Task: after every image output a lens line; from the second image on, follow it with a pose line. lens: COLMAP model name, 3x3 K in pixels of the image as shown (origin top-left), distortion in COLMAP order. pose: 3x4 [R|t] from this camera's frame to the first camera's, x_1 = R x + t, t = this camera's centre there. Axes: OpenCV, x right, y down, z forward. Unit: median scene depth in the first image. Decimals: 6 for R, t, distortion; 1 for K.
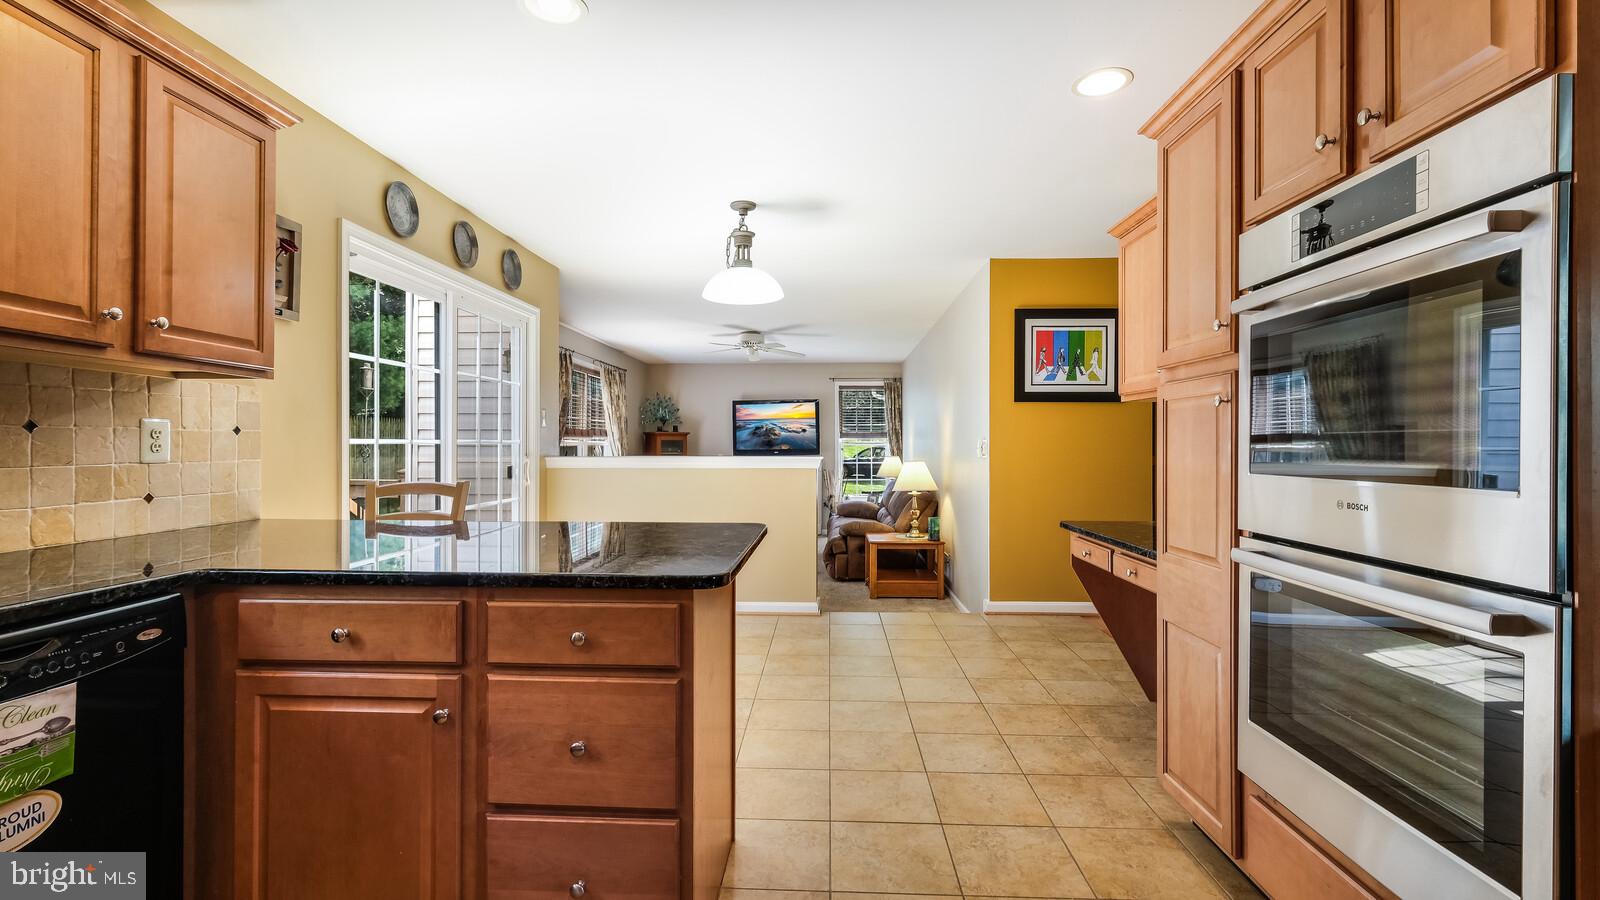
lens RADIAL K [[705.9, 0, 800.0], [0, 705.9, 450.0], [0, 0, 1]] dist [-0.000246, 0.000097]
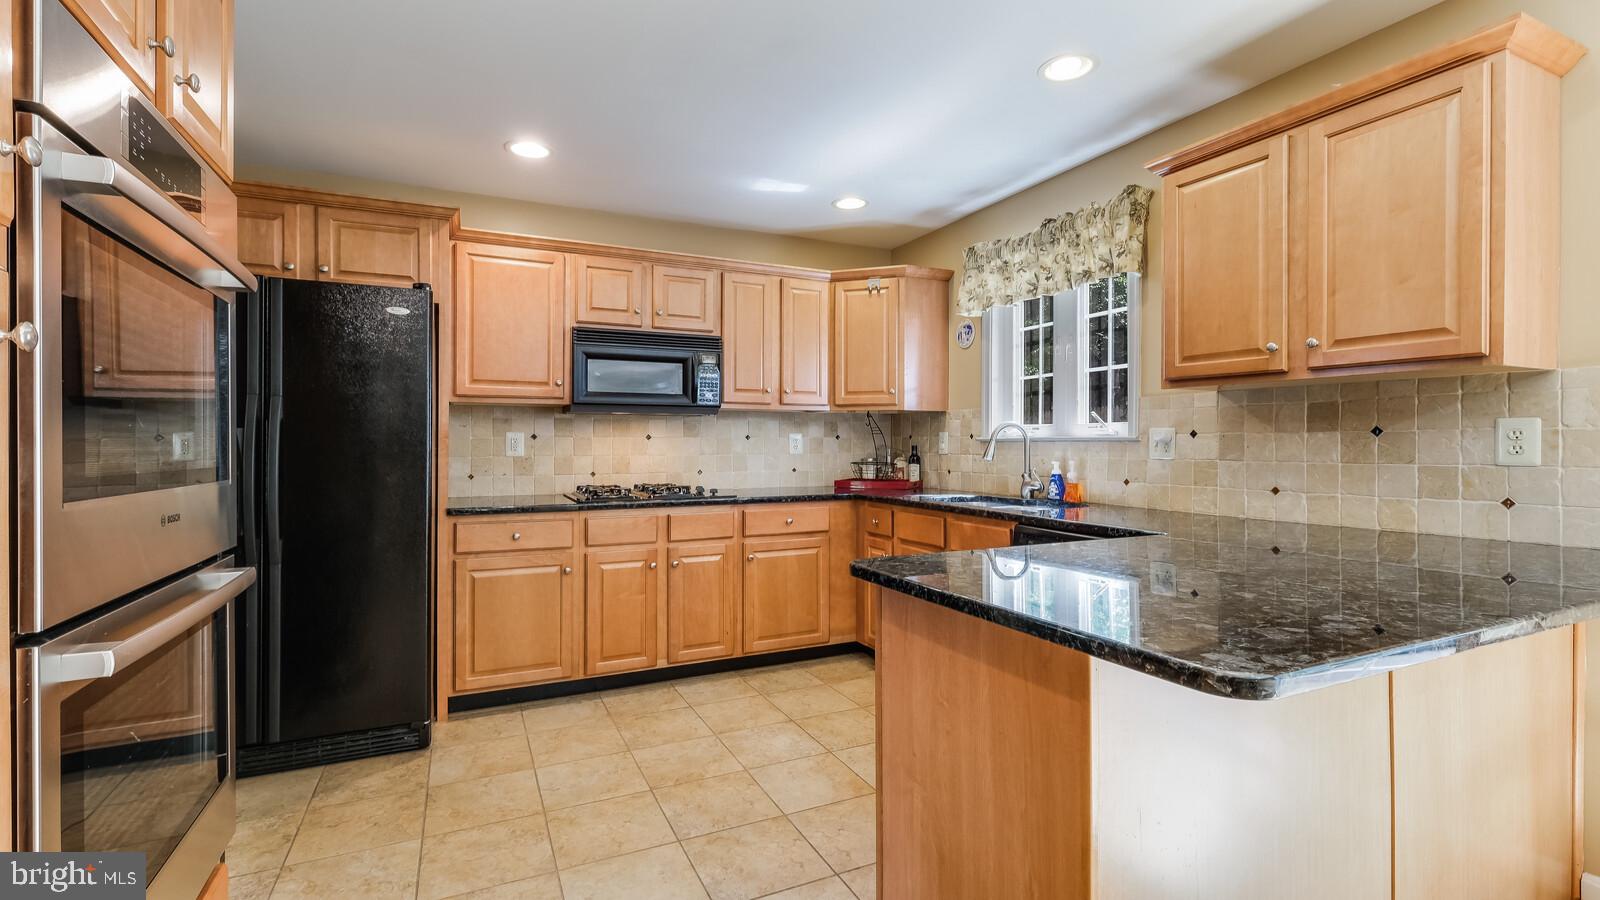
lens RADIAL K [[710.8, 0, 805.1], [0, 710.8, 446.8], [0, 0, 1]] dist [0.000564, 0.000258]
pose [[-0.879719, -0.002005, -0.475489, 0.361257], [-0.005492, 0.999967, 0.005945, -0.007439], [0.475462, 0.007841, -0.879701, 1.460764]]
